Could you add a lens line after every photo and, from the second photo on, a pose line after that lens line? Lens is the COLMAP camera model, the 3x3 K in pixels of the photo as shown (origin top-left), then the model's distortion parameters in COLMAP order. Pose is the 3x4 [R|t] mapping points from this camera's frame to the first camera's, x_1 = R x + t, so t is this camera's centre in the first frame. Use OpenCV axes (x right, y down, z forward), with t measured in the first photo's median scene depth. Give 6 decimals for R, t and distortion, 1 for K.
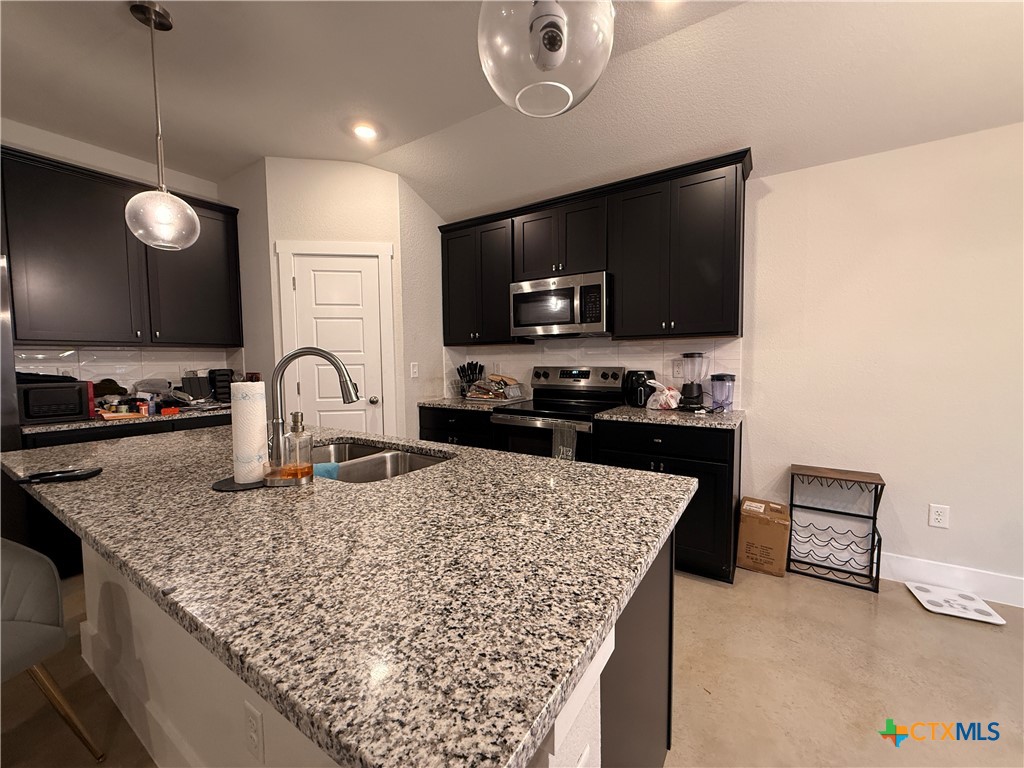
lens RADIAL K [[406.4, 0, 513.2], [0, 406.4, 385.4], [0, 0, 1]] dist [-0.000411, -0.000045]
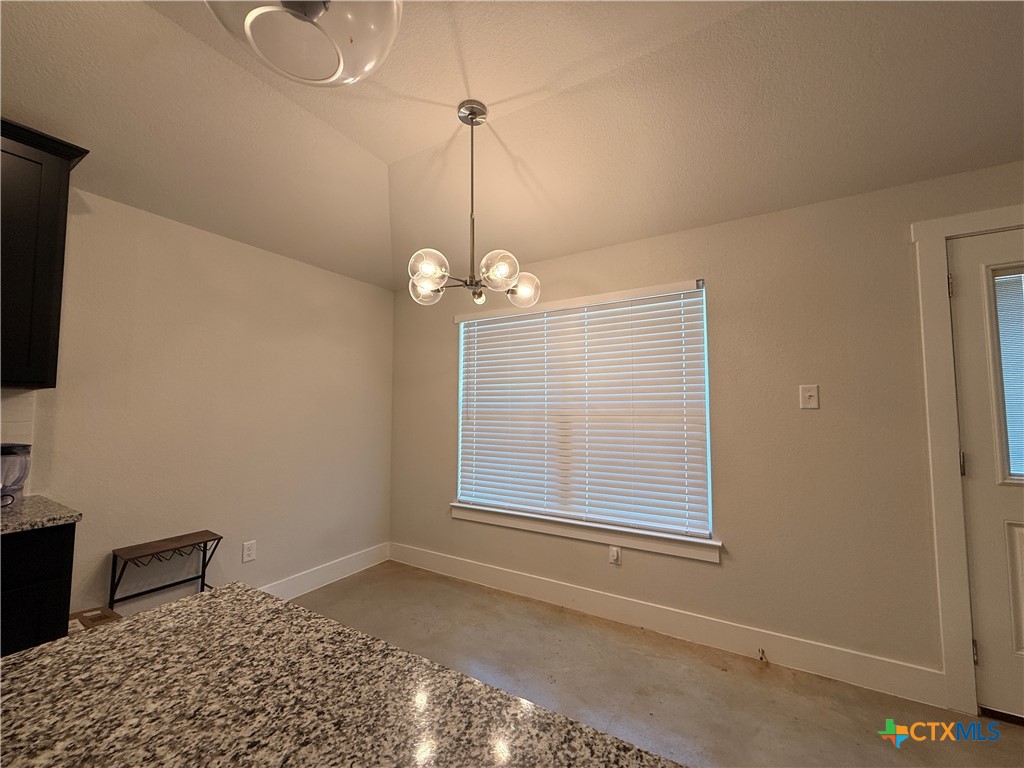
lens RADIAL K [[406.4, 0, 513.2], [0, 406.4, 385.4], [0, 0, 1]] dist [-0.000411, -0.000045]
pose [[-0.029920, 0.070111, 0.997090, -0.408624], [0.063393, 0.995662, -0.068108, -0.065771], [-0.997540, 0.061171, -0.034235, 0.520303]]
